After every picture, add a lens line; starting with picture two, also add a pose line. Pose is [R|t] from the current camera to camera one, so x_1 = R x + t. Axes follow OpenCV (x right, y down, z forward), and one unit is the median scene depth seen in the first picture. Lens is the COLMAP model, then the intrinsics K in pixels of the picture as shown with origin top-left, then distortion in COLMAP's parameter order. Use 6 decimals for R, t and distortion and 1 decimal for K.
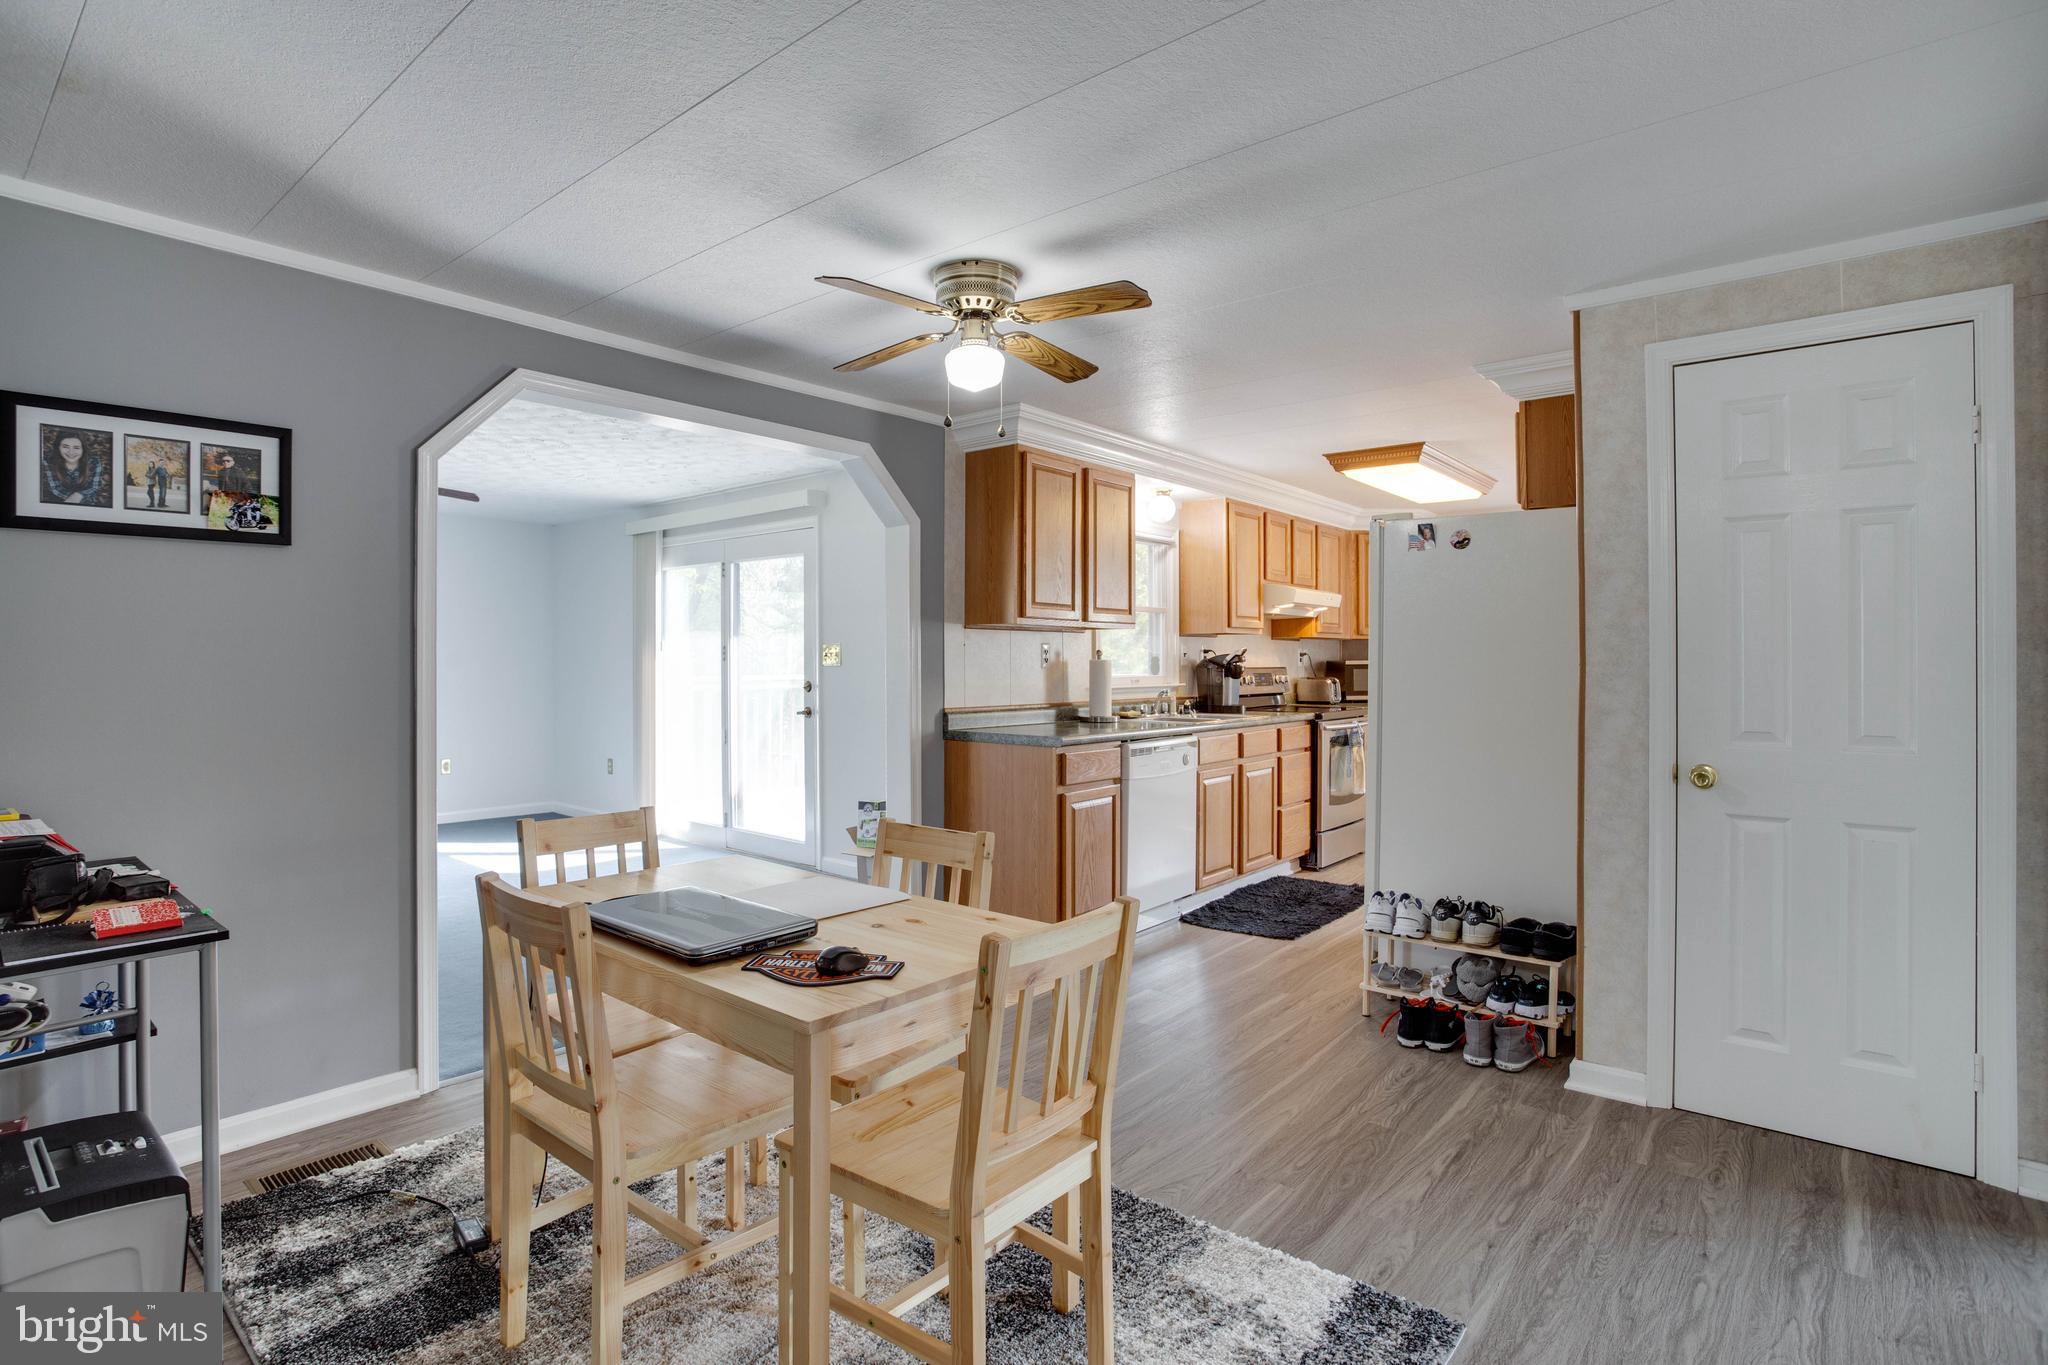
lens RADIAL K [[1008.5, 0, 1000.2], [0, 1008.5, 659.4], [0, 0, 1]] dist [-0.016349, 0.000528]
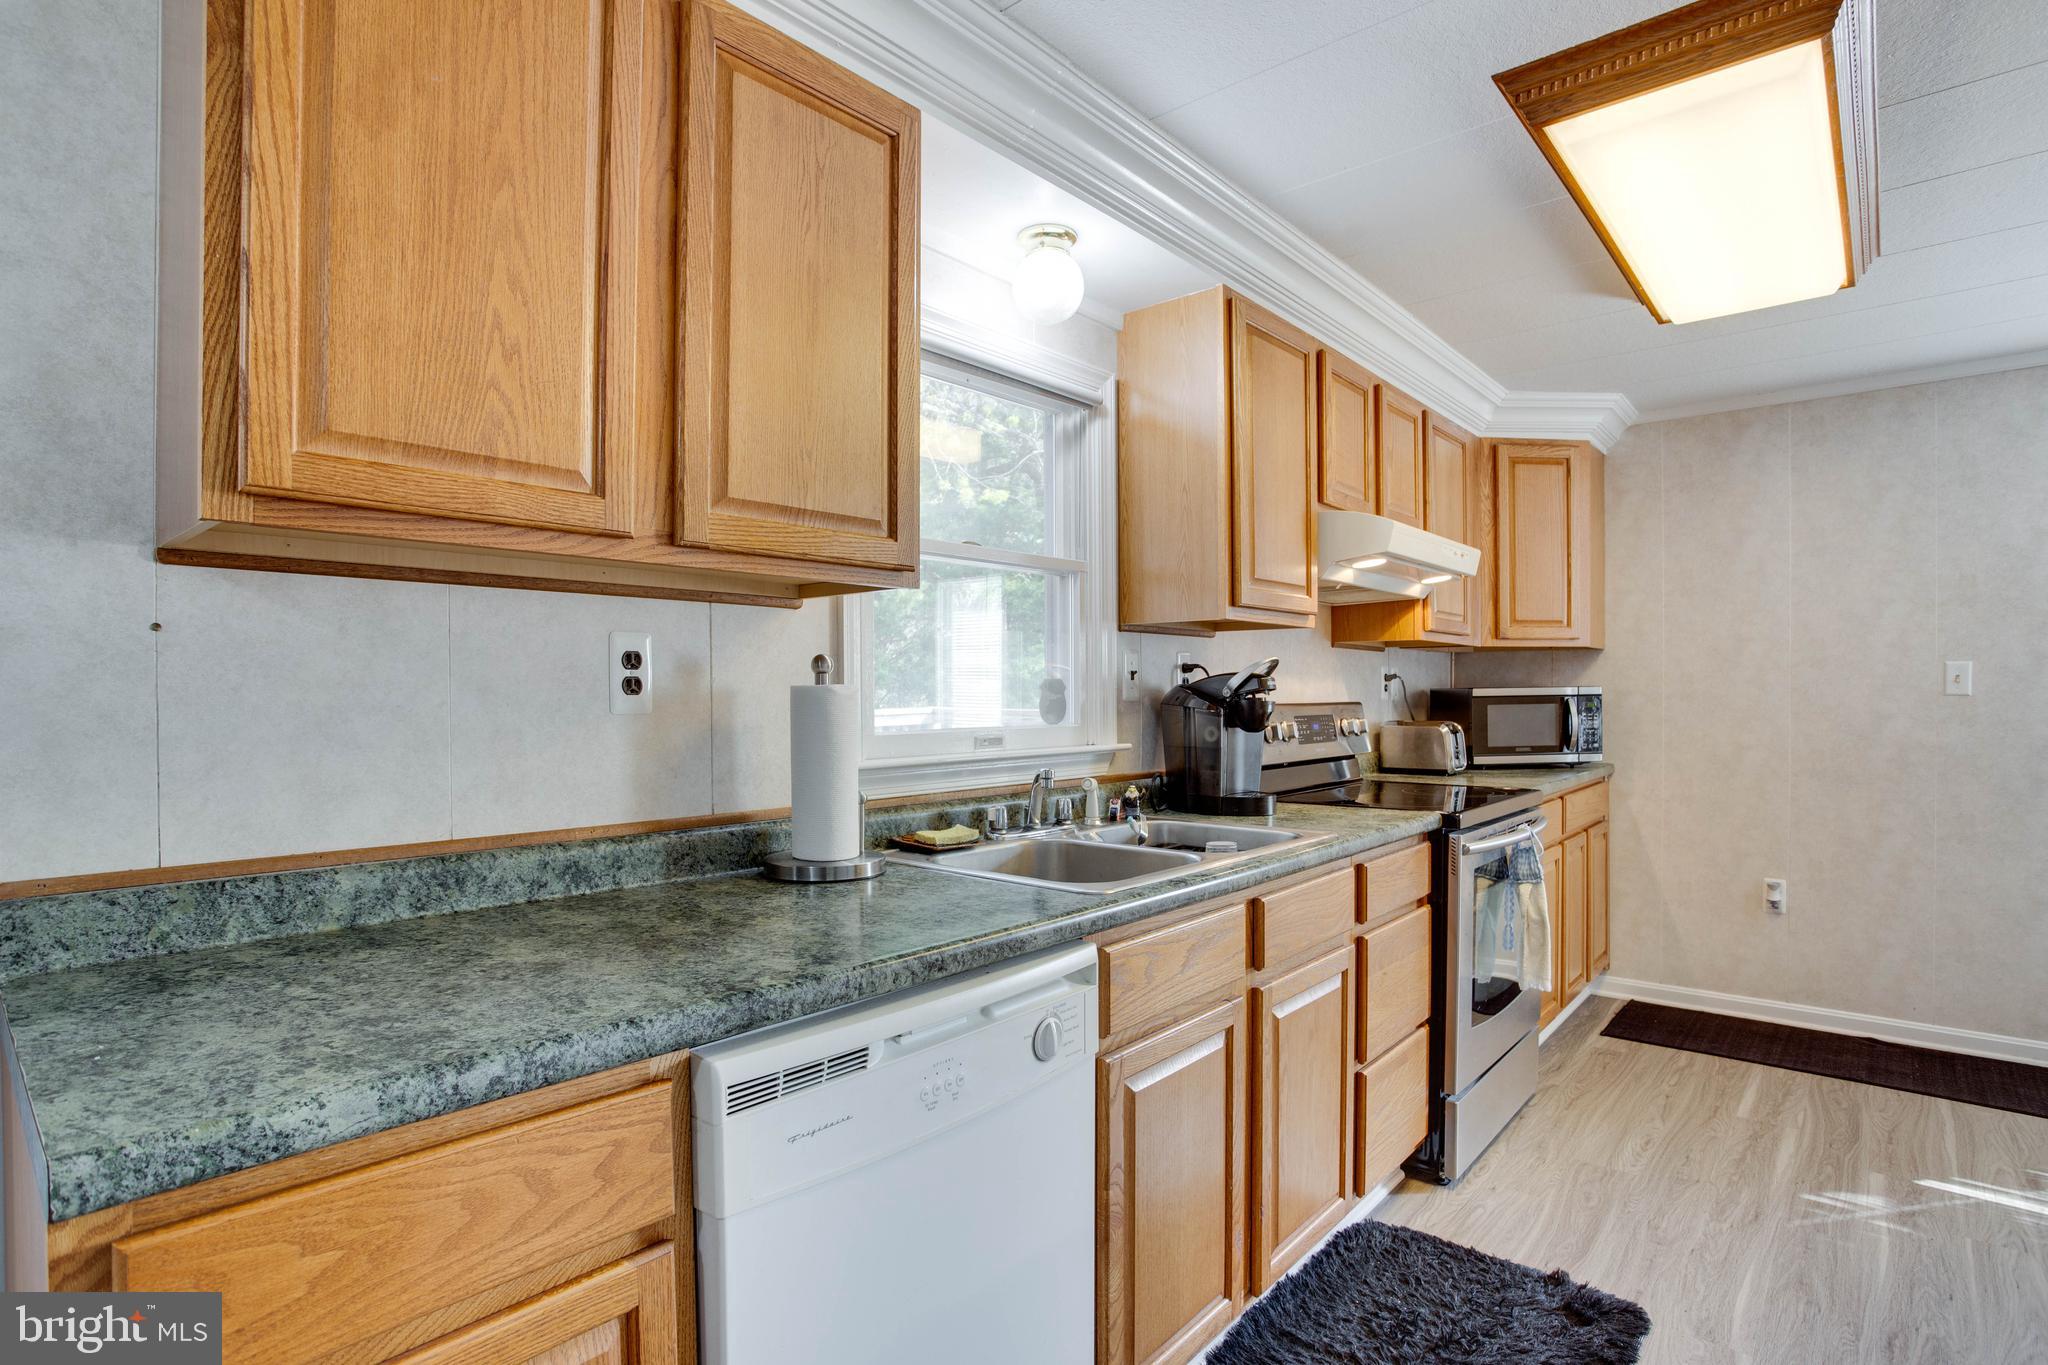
lens RADIAL K [[1014.9, 0, 1024.0], [0, 1014.9, 682.5], [0, 0, 1]] dist [-0.050886, 0.021118]
pose [[0.999832, 0.000117, -0.018334, 0.148416], [-0.000235, 0.999979, -0.006423, 0.001606], [0.018332, 0.006426, 0.999811, 0.584029]]
